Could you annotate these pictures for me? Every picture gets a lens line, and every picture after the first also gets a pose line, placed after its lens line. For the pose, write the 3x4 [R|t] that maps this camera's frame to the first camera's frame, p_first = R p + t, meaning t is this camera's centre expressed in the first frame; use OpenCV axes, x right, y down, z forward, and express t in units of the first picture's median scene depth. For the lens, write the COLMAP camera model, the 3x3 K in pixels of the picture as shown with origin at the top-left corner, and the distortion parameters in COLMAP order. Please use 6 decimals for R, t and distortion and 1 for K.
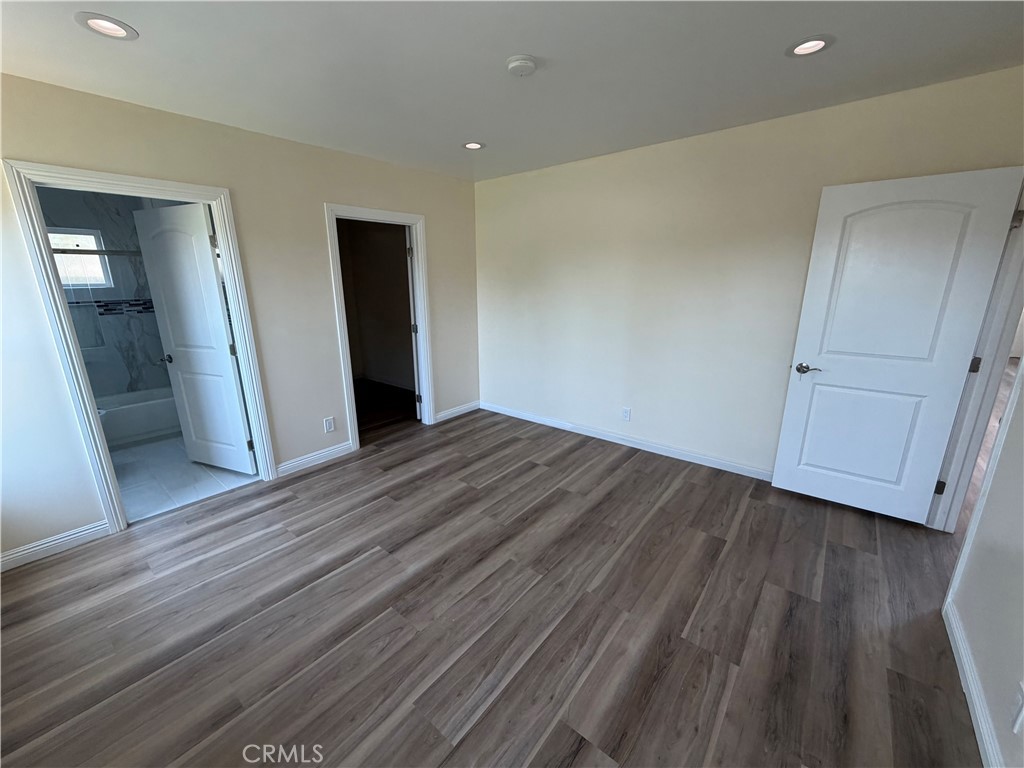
lens RADIAL K [[408.2, 0, 509.4], [0, 408.2, 383.0], [0, 0, 1]] dist [0.000493, 0.000260]
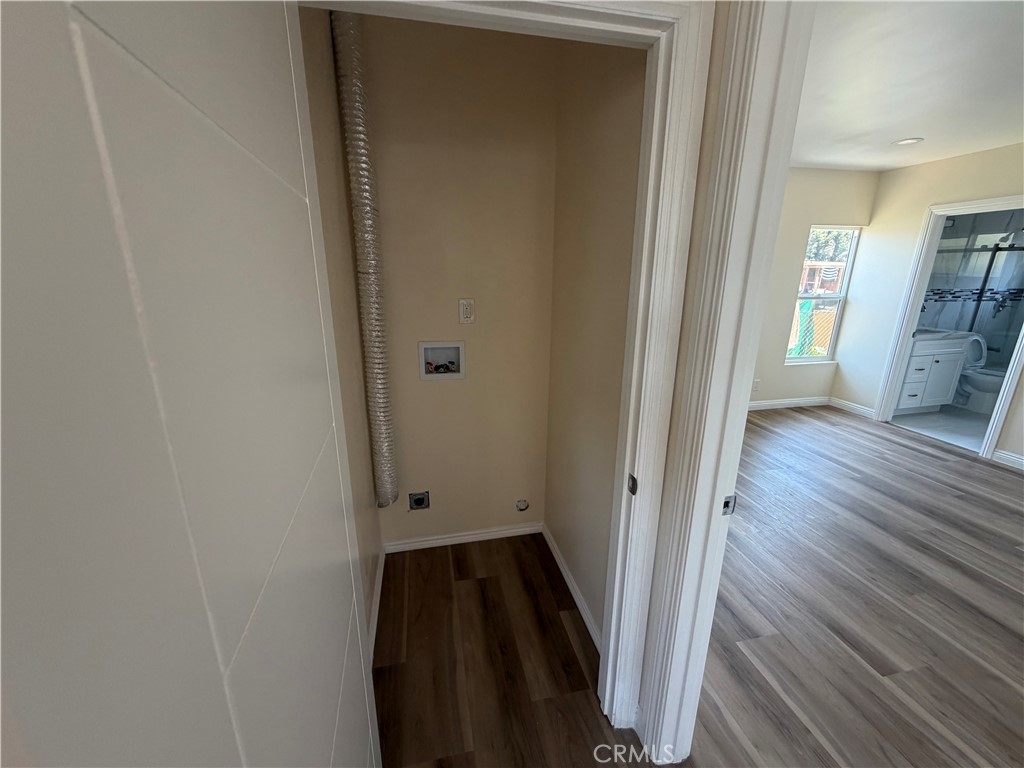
lens RADIAL K [[408.2, 0, 509.4], [0, 408.2, 383.0], [0, 0, 1]] dist [0.000493, 0.000260]
pose [[-0.623412, 0.213474, -0.752188, 1.091768], [-0.194669, 0.889339, 0.413739, -0.158225], [0.757273, 0.404358, -0.512867, 0.579493]]
